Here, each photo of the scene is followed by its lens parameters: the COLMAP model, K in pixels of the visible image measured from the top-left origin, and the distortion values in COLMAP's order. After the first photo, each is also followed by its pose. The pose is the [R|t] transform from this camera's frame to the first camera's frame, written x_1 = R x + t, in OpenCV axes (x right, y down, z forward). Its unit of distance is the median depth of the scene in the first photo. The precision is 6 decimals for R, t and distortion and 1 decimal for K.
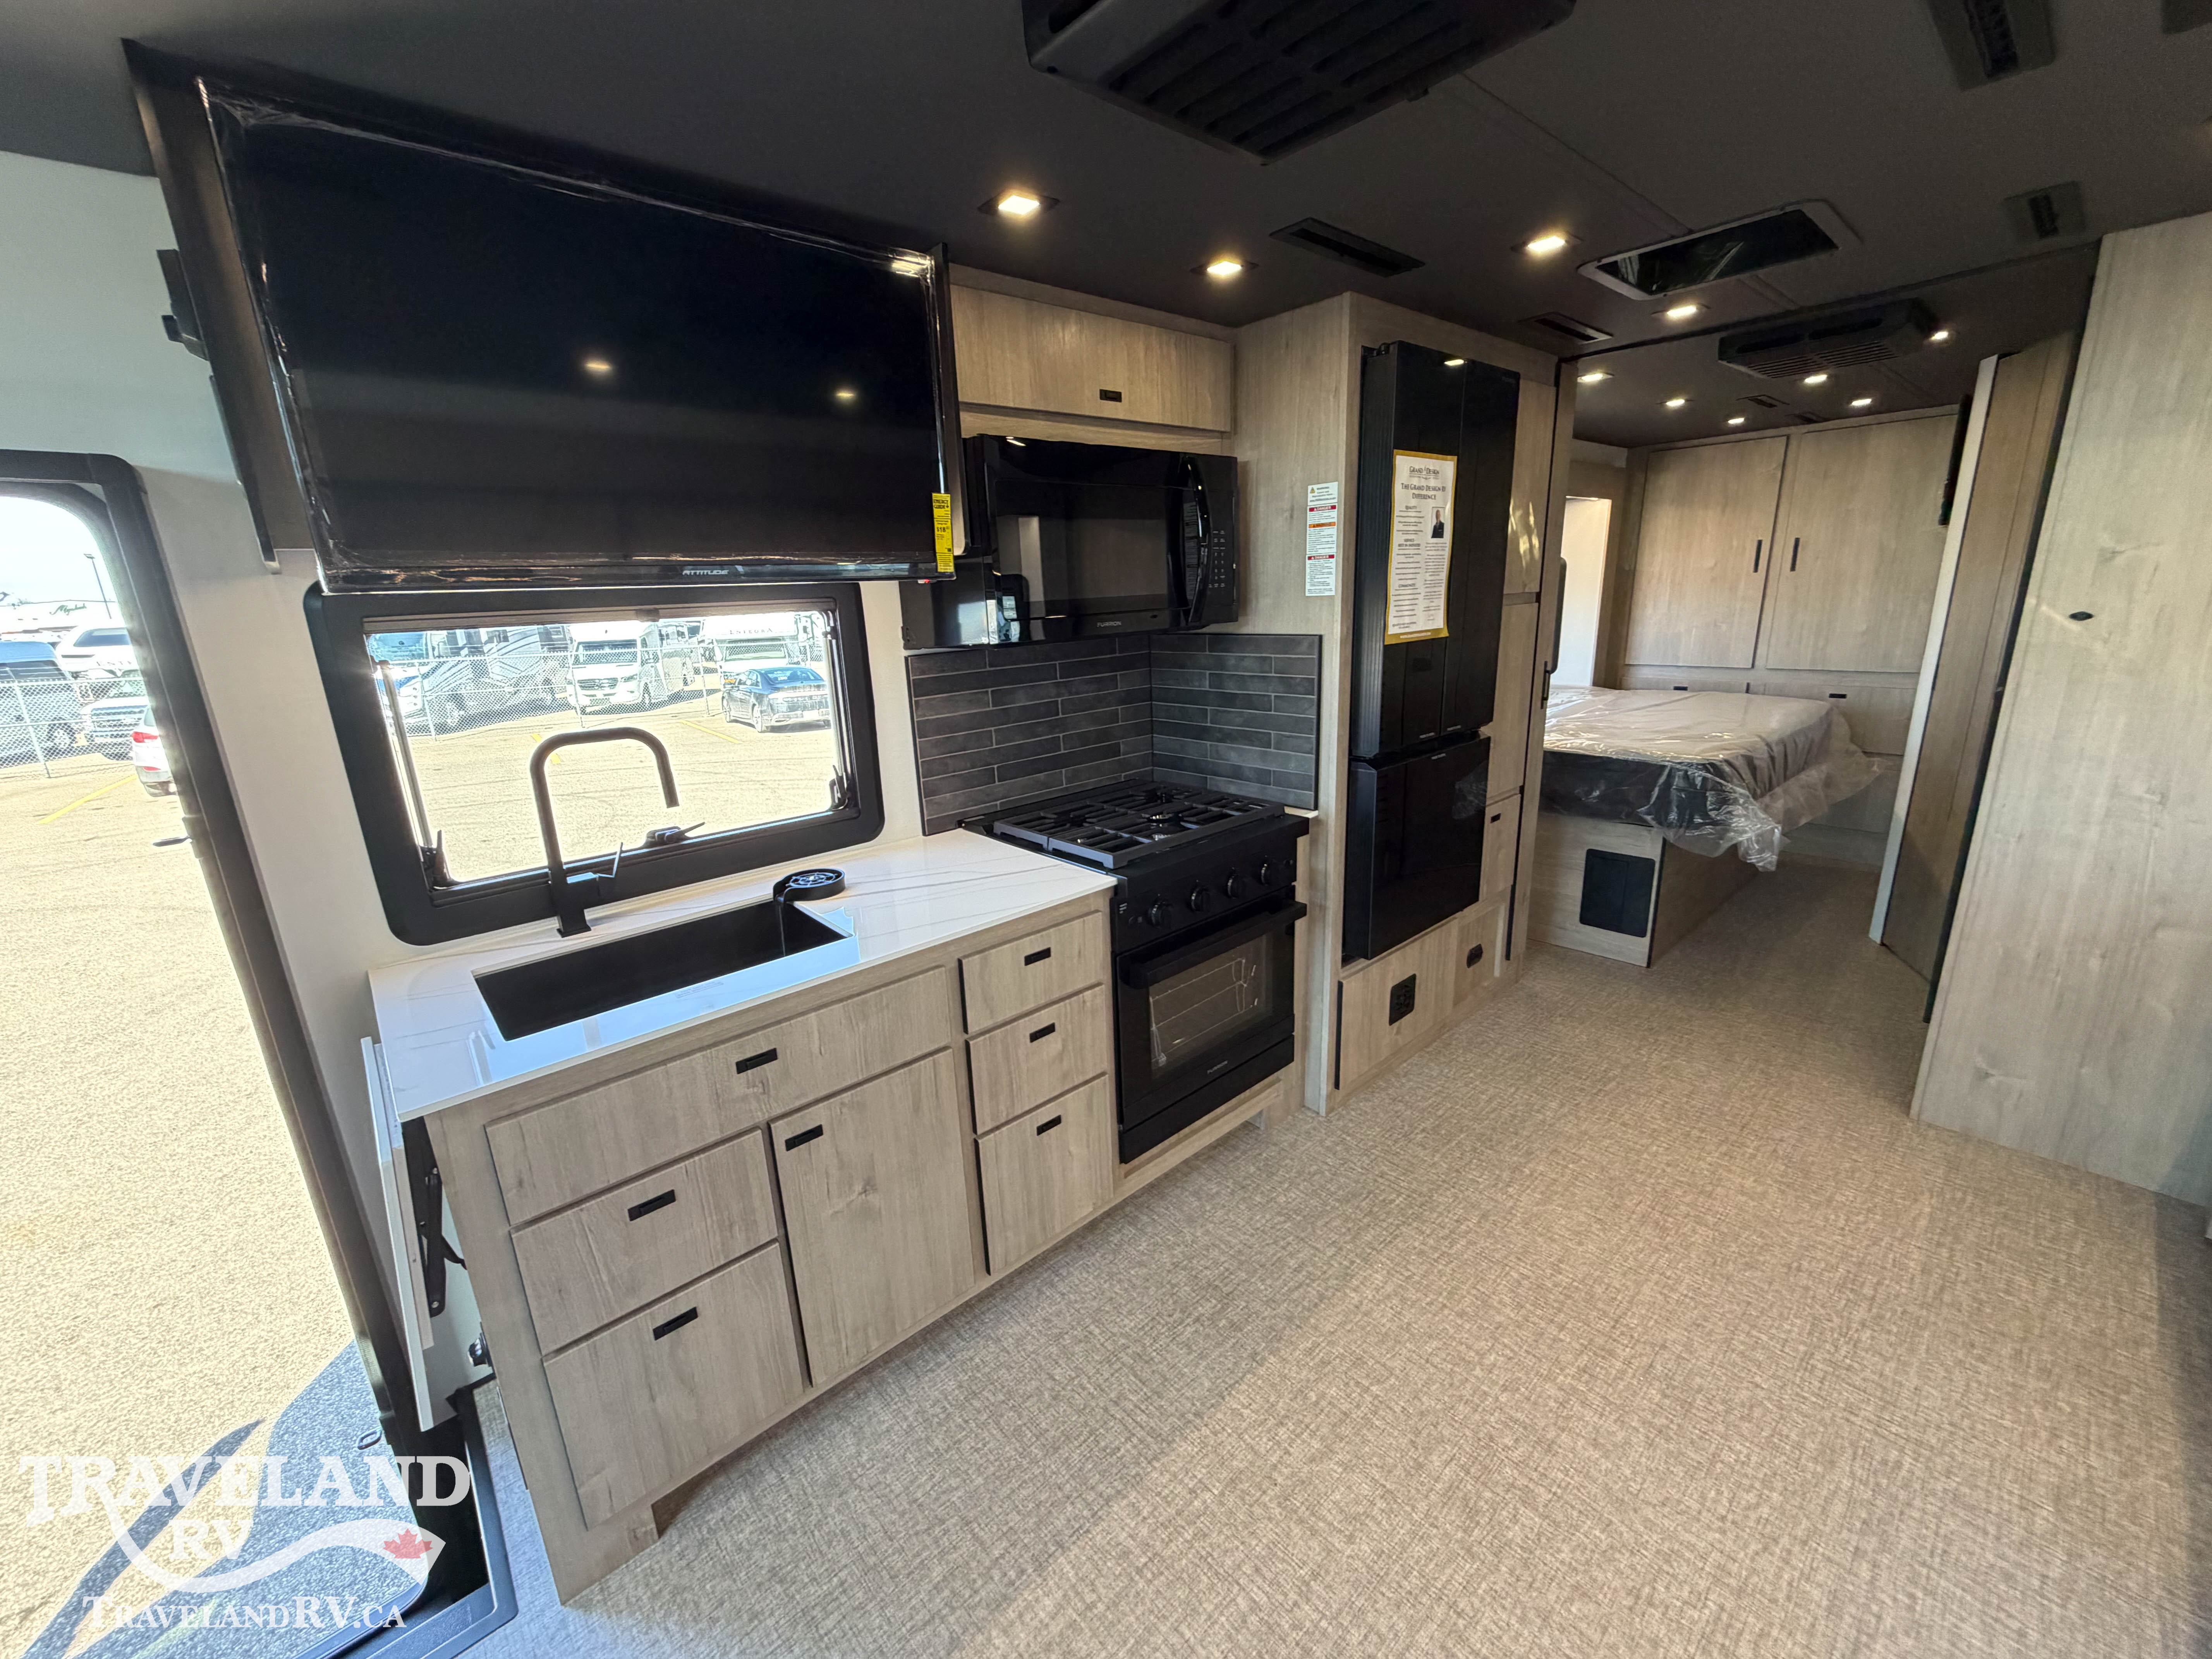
lens RADIAL K [[879.4, 0, 1102.0], [0, 879.4, 827.2], [0, 0, 1]] dist [-0.000687, 0.000118]
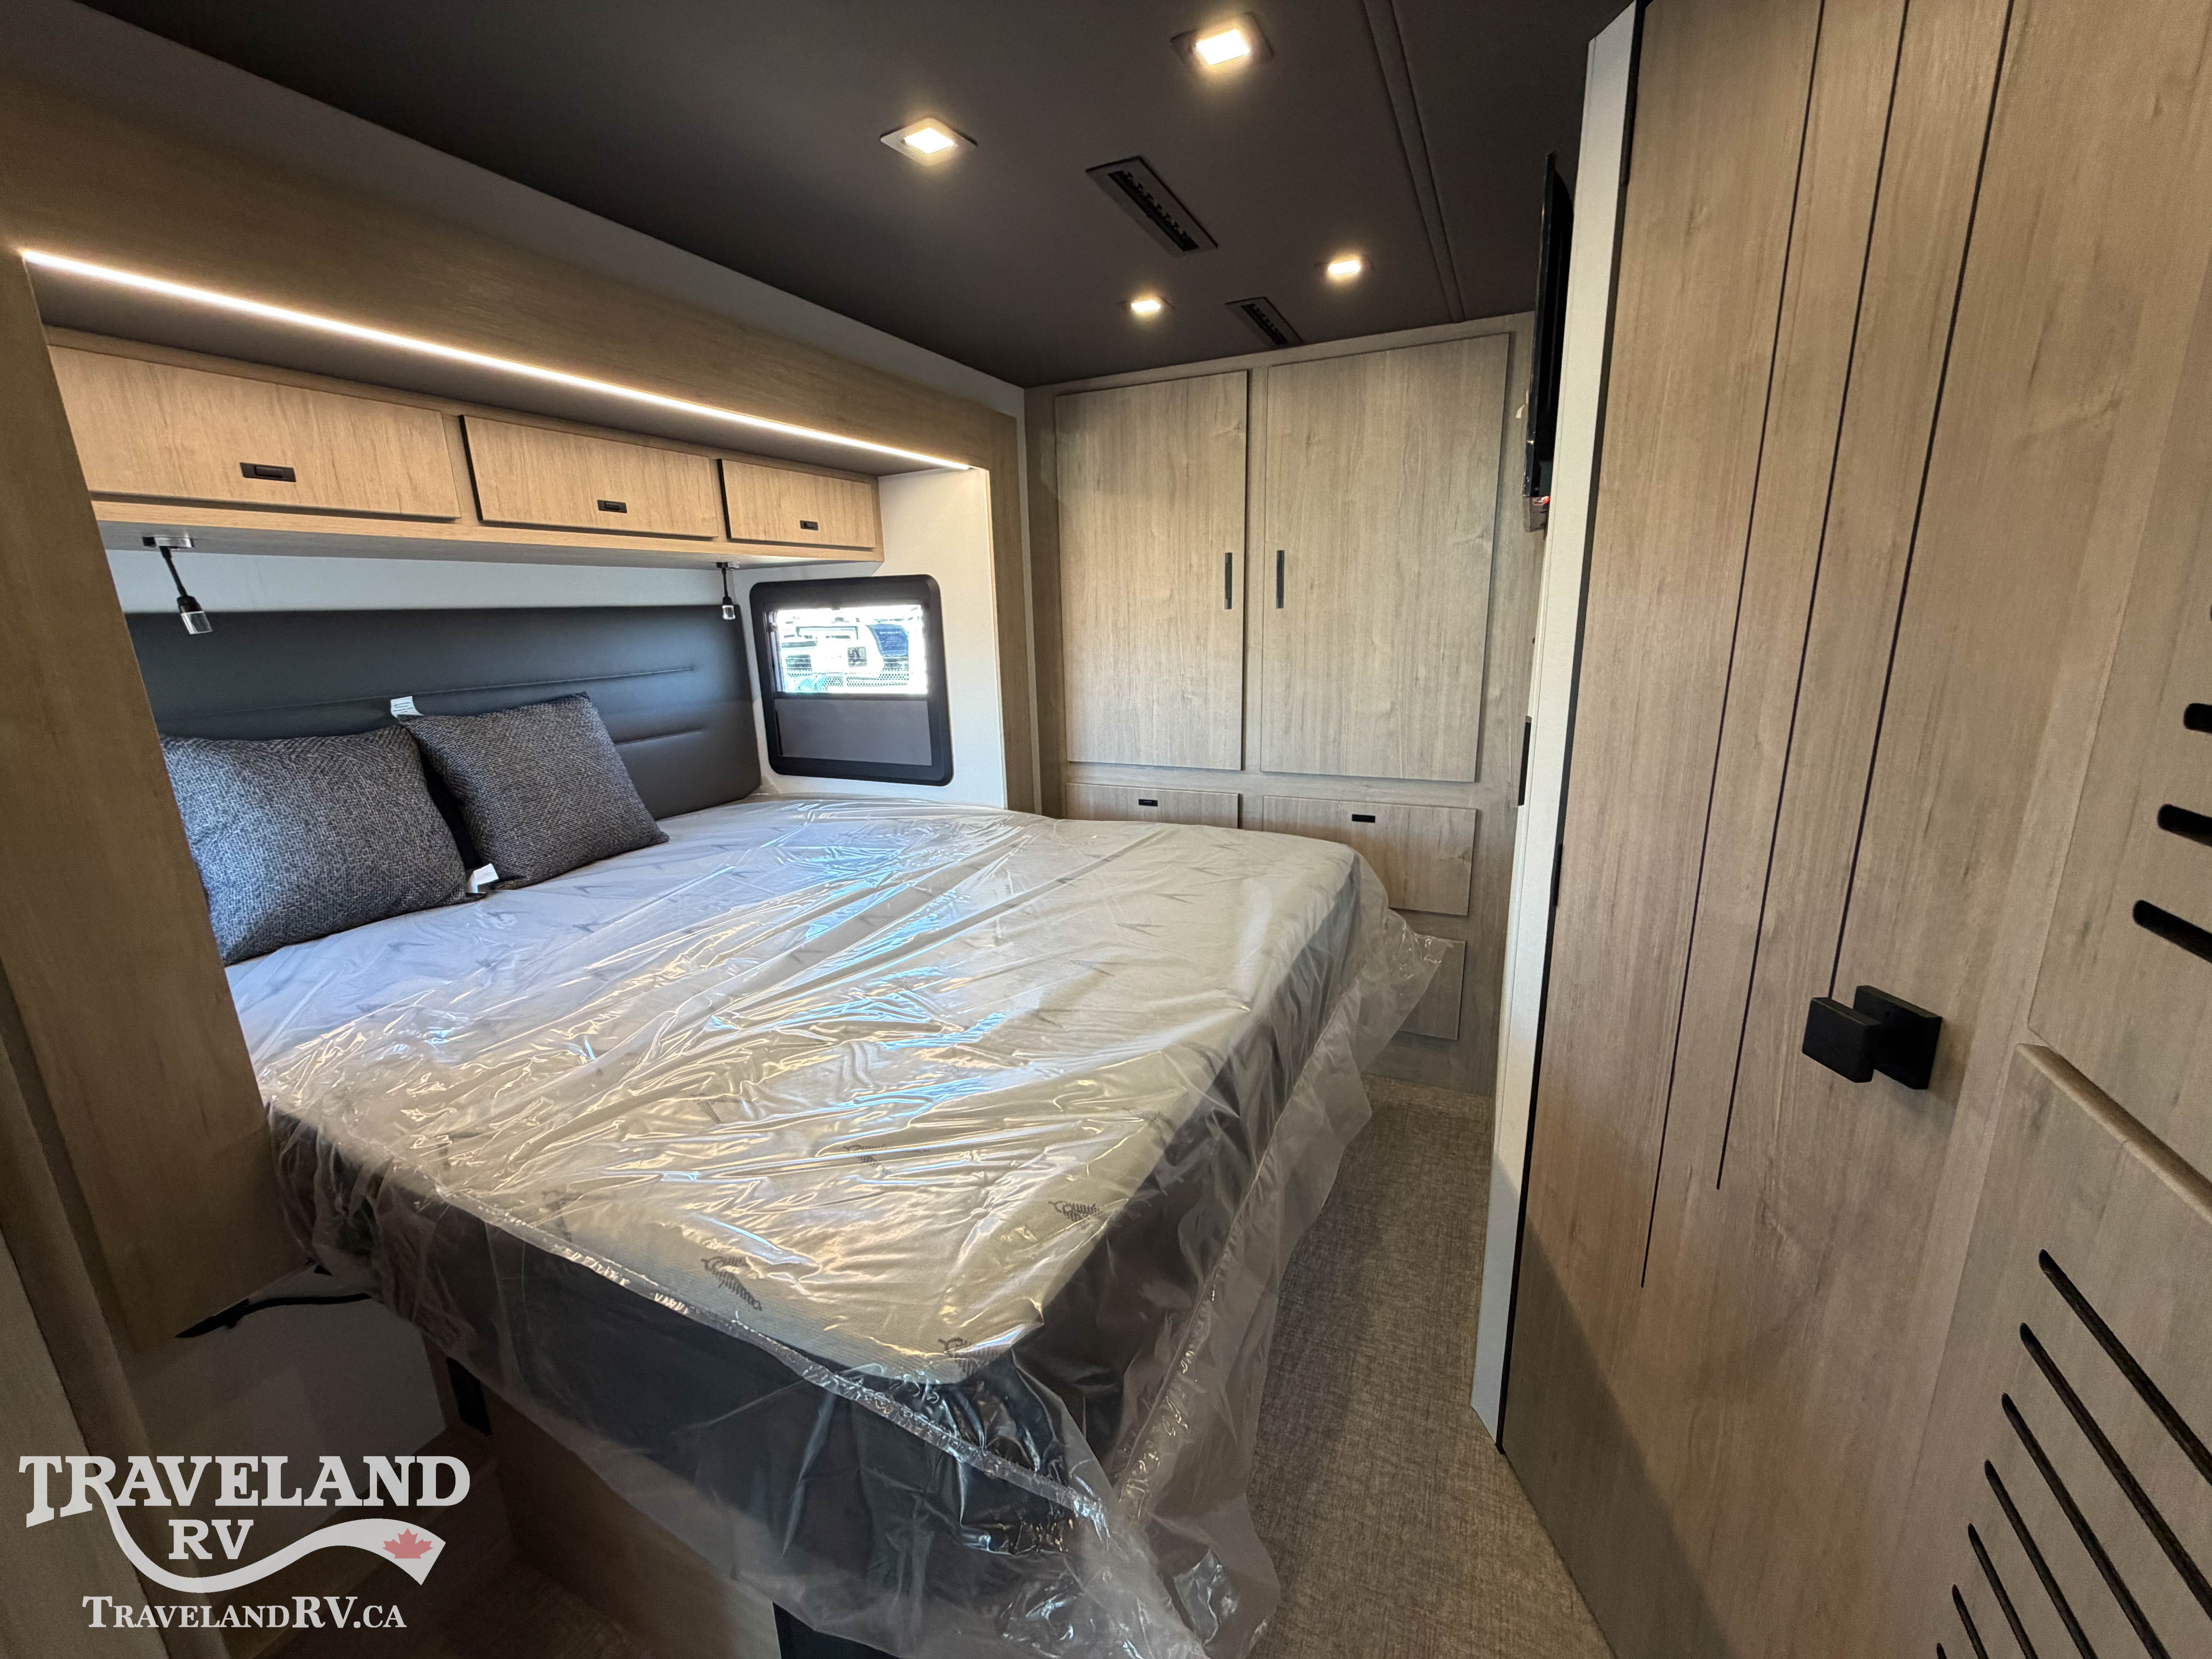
lens RADIAL K [[880.1, 0, 1100.1], [0, 880.1, 828.6], [0, 0, 1]] dist [0.001382, 0.000060]
pose [[0.918707, -0.077738, 0.387214, 0.873333], [0.091529, 0.995653, -0.017271, -0.292942], [-0.384188, 0.051309, 0.921828, 1.027335]]
